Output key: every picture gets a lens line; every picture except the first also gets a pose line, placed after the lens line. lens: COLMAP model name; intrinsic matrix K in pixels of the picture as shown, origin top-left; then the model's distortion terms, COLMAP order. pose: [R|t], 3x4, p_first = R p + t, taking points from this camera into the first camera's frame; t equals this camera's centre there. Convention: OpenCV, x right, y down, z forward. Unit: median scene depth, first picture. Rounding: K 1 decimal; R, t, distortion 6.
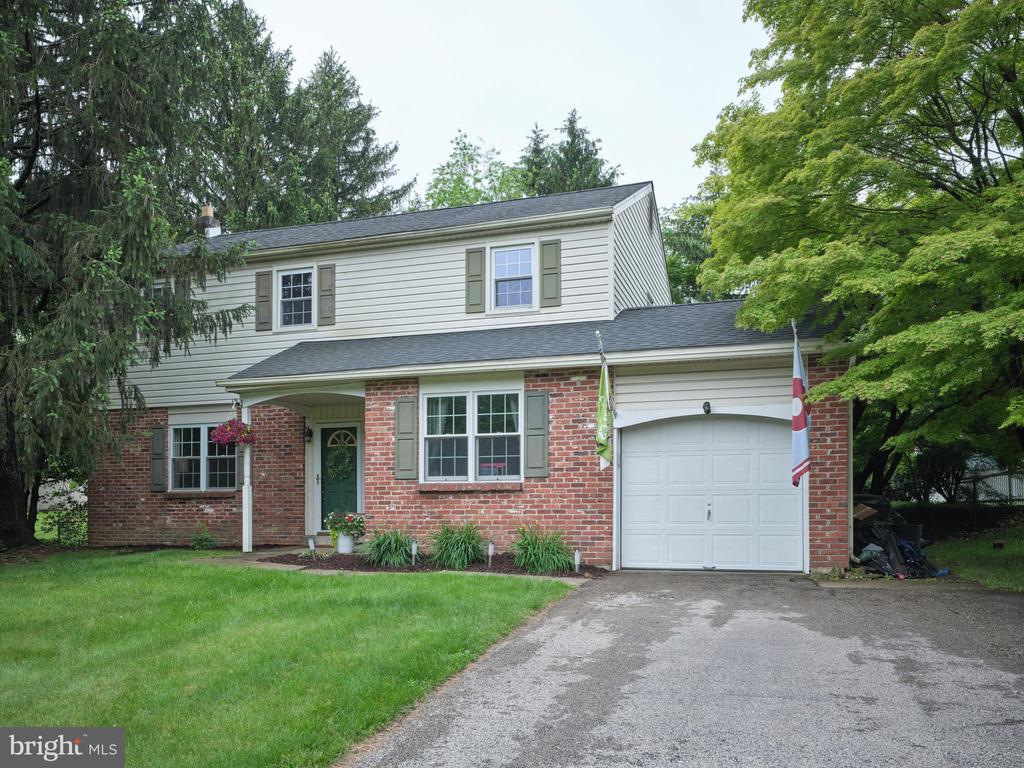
lens RADIAL K [[767.8, 0, 512.0], [0, 767.8, 384.0], [0, 0, 1]] dist [0.004257, -0.000679]
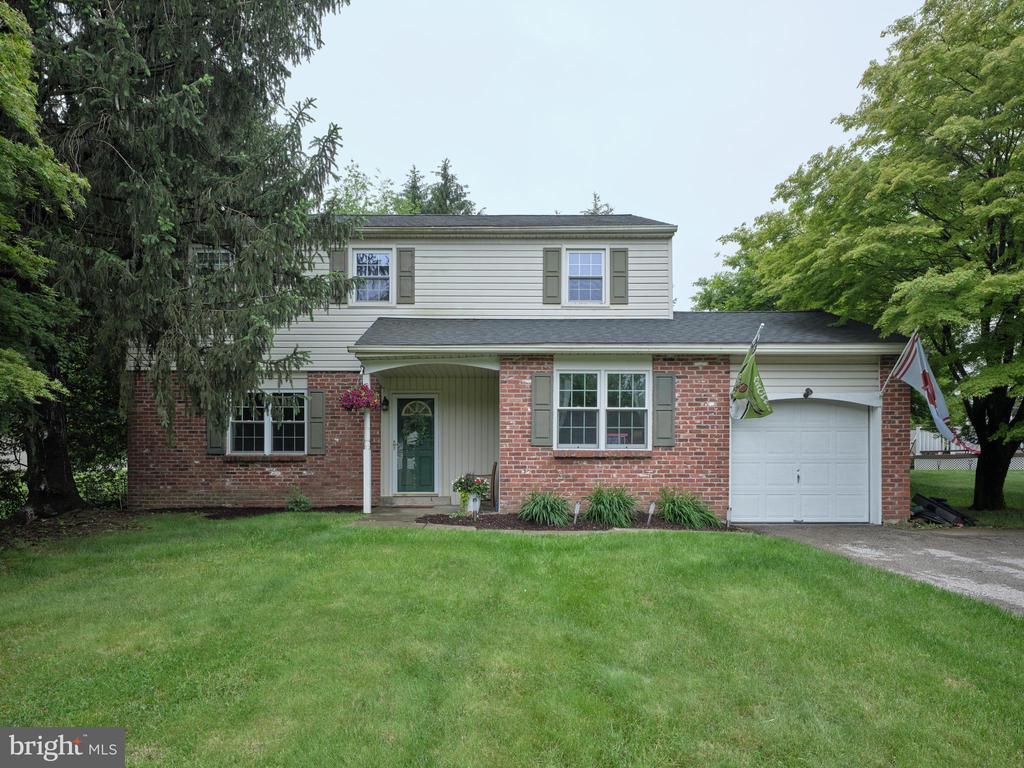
lens RADIAL K [[585.4, 0, 512.0], [0, 585.4, 384.0], [0, 0, 1]] dist [-0.003278, -0.000257]
pose [[0.954329, 0.049774, 0.294582, -0.426163], [-0.052375, 0.998627, 0.000941, 0.035802], [-0.294131, -0.016326, 0.955626, 0.206548]]
